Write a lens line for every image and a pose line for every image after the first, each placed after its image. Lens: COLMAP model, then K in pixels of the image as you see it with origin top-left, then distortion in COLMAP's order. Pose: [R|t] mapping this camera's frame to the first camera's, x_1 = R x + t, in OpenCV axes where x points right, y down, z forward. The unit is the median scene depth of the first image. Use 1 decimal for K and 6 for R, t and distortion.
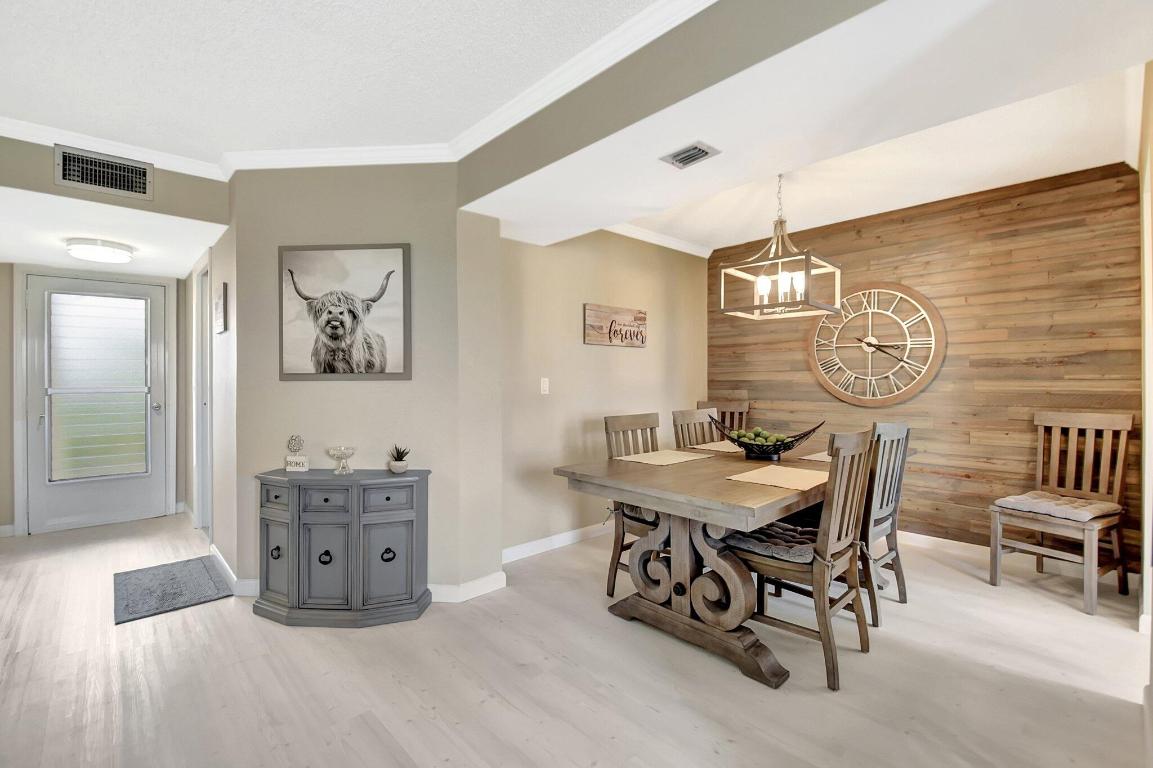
lens RADIAL K [[502.8, 0, 575.8], [0, 502.8, 377.5], [0, 0, 1]] dist [-0.014230, -0.008005]
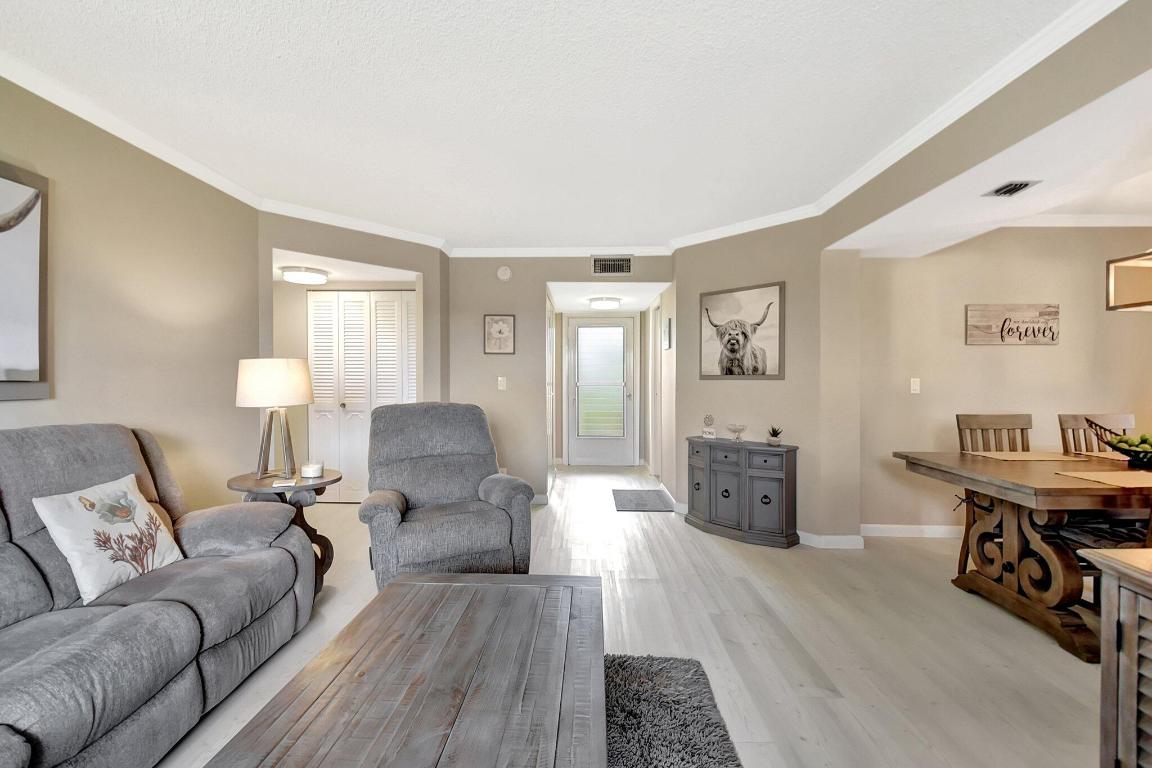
lens RADIAL K [[502.4, 0, 576.1], [0, 502.4, 374.9], [0, 0, 1]] dist [-0.014230, -0.008005]
pose [[0.709395, 0.002393, -0.704807, 0.242261], [0.000849, 0.999991, 0.004249, -0.015871], [0.704811, -0.003612, 0.709386, -0.393380]]
